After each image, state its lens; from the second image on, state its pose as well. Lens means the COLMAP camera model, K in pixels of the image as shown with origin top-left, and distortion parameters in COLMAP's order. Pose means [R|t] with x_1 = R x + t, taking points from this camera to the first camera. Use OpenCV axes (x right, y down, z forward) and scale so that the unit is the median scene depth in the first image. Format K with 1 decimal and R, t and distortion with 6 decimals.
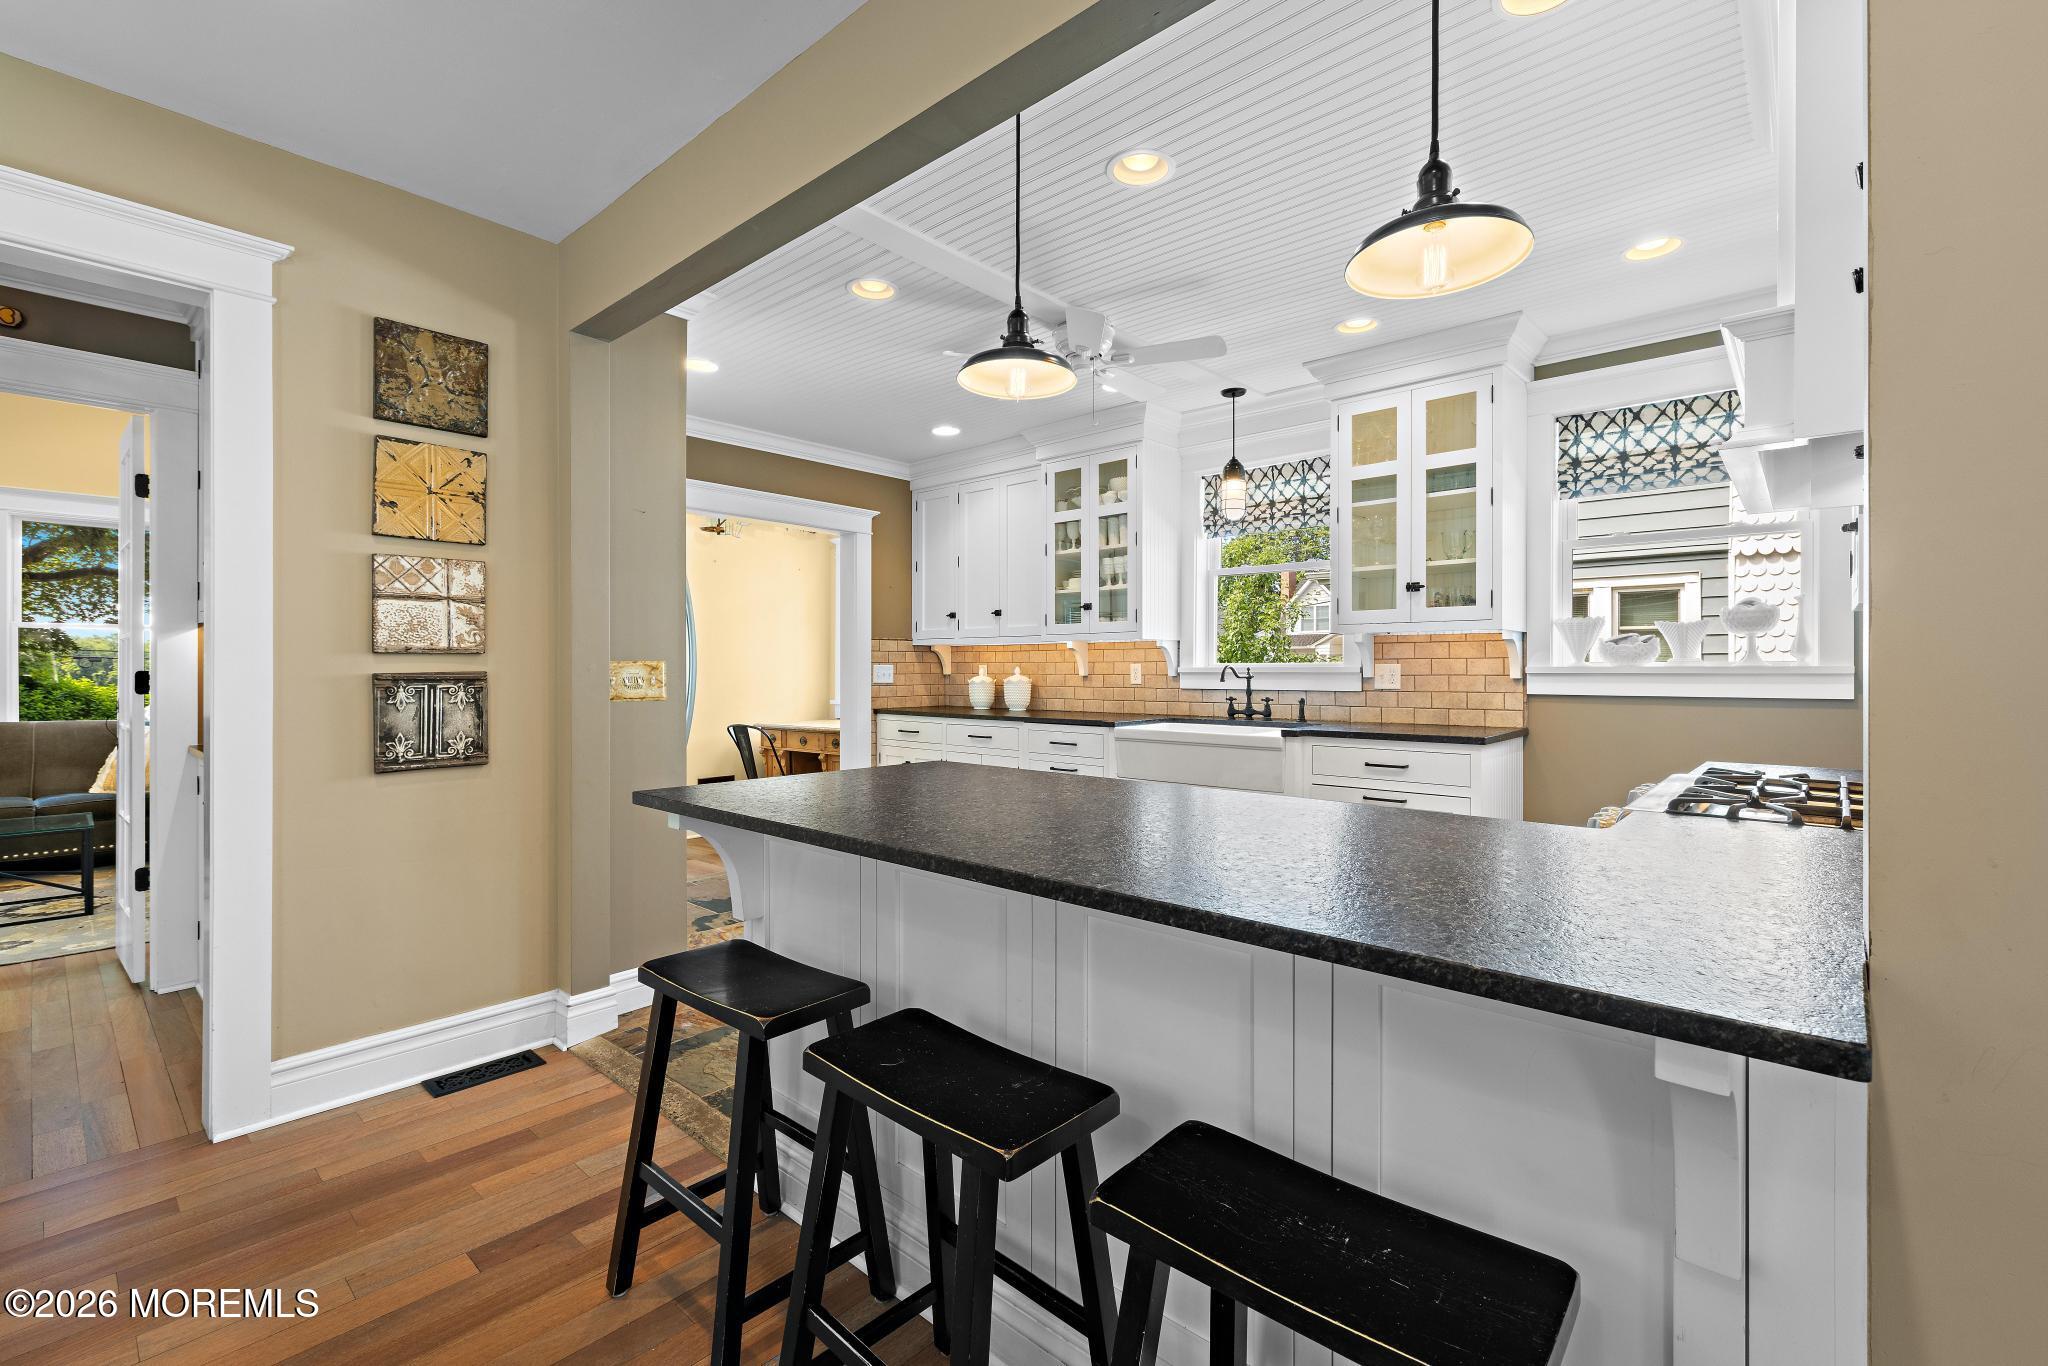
lens RADIAL K [[887.3, 0, 1033.3], [0, 887.3, 671.3], [0, 0, 1]] dist [-0.000420, 0.000049]
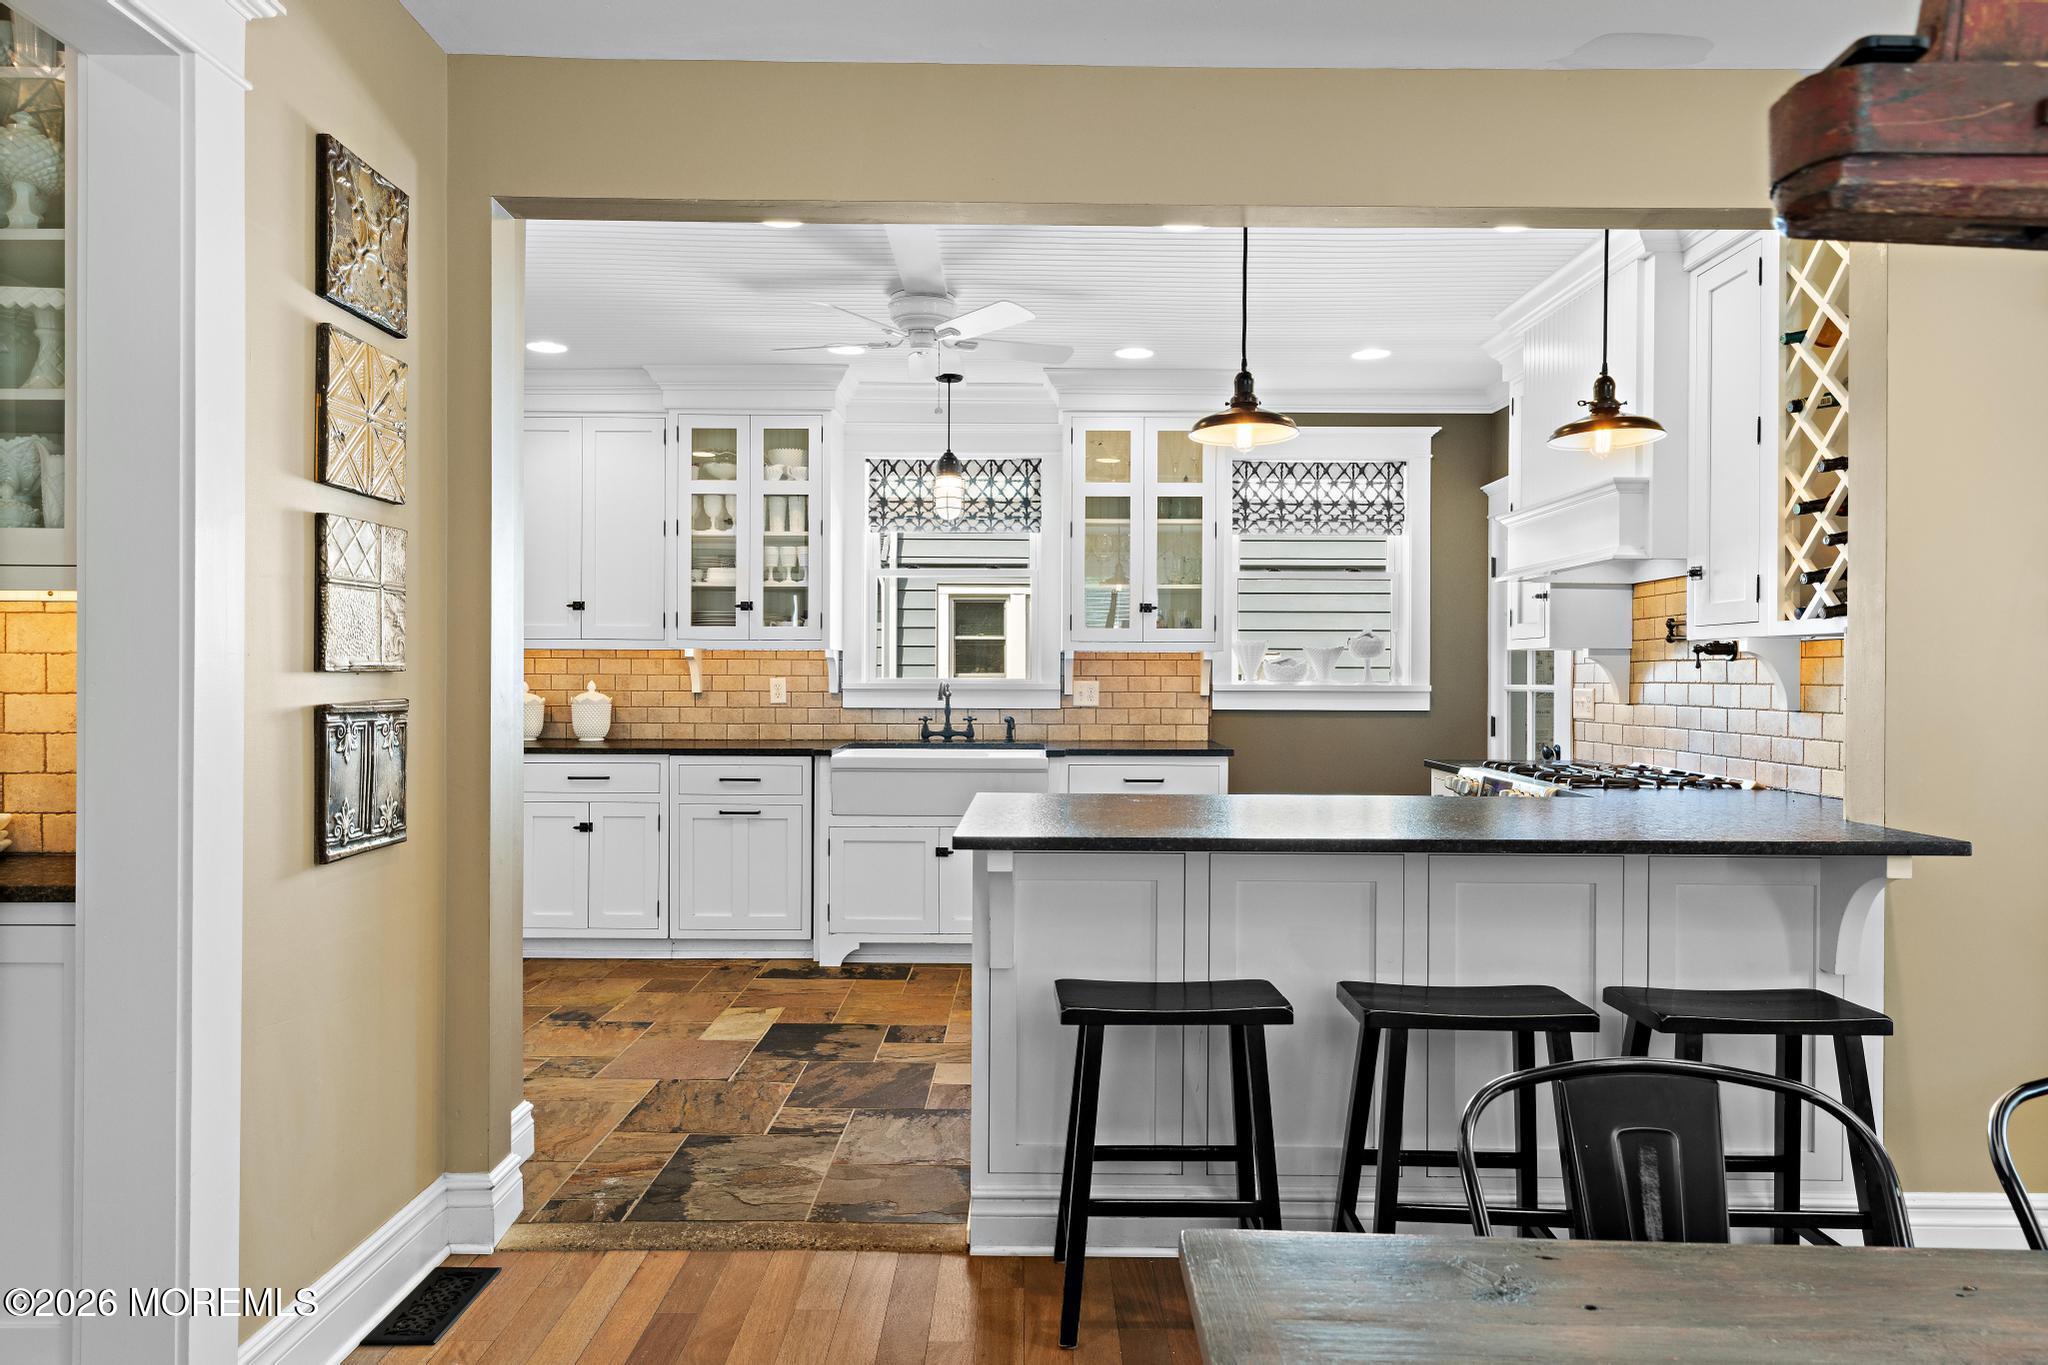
lens RADIAL K [[1231.9, 0, 1032.9], [0, 1231.9, 683.4], [0, 0, 1]] dist [0.006915, 0.002500]
pose [[0.745110, 0.000349, 0.666942, -0.530826], [-0.003789, 0.999986, 0.003711, -0.009664], [-0.666931, -0.005292, 0.745100, 0.010979]]
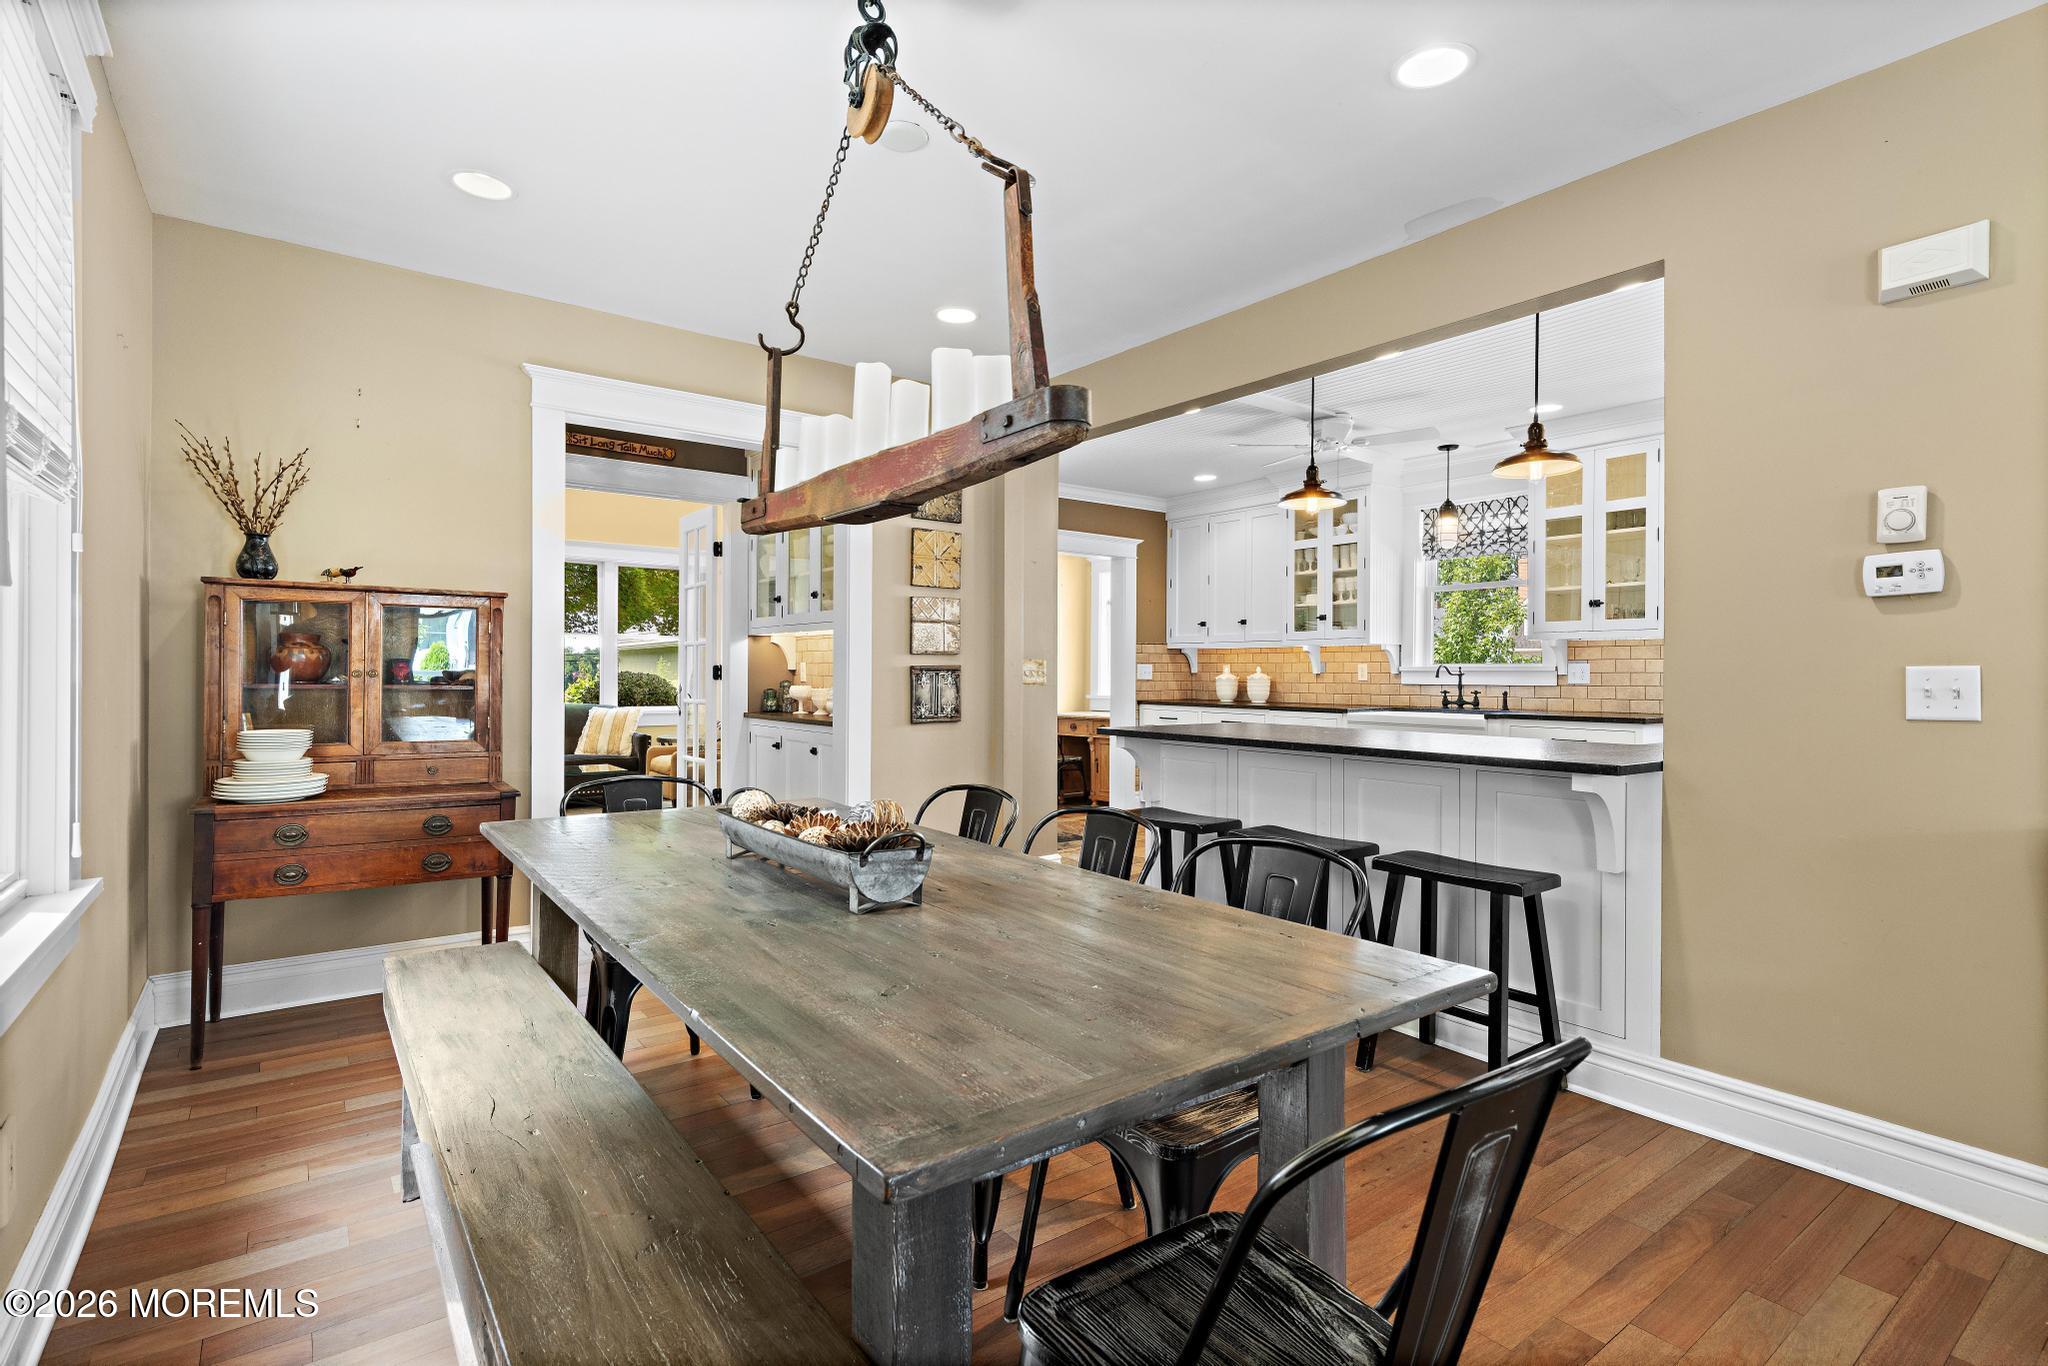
lens RADIAL K [[976.0, 0, 1031.1], [0, 976.0, 674.0], [0, 0, 1]] dist [0.006196, -0.000080]
pose [[0.981404, 0.004964, -0.191887, -0.083988], [-0.005322, 0.999985, -0.001350, 0.011026], [0.191878, 0.002346, 0.981416, -0.457665]]
